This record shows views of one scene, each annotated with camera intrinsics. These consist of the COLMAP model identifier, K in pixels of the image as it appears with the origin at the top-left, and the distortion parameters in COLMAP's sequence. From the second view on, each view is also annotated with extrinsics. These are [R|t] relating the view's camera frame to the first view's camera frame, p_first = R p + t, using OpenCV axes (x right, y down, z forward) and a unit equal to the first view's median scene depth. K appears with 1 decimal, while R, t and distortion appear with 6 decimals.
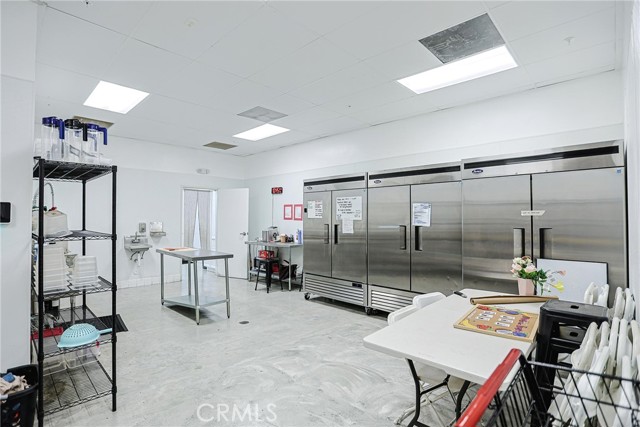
lens RADIAL K [[314.3, 0, 319.7], [0, 314.3, 214.2], [0, 0, 1]] dist [-0.036494, 0.009812]
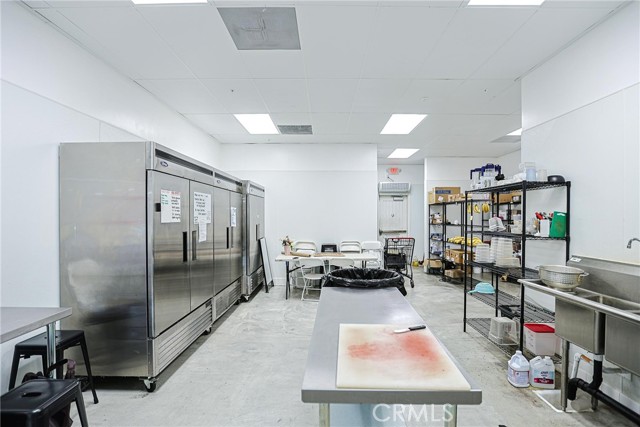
lens RADIAL K [[314.3, 0, 320.5], [0, 314.3, 216.6], [0, 0, 1]] dist [-0.036494, 0.009812]
pose [[-0.675196, -0.003473, 0.737630, -0.606752], [-0.010610, 0.999931, -0.005004, 0.002119], [-0.737562, -0.011205, -0.675187, 1.206104]]
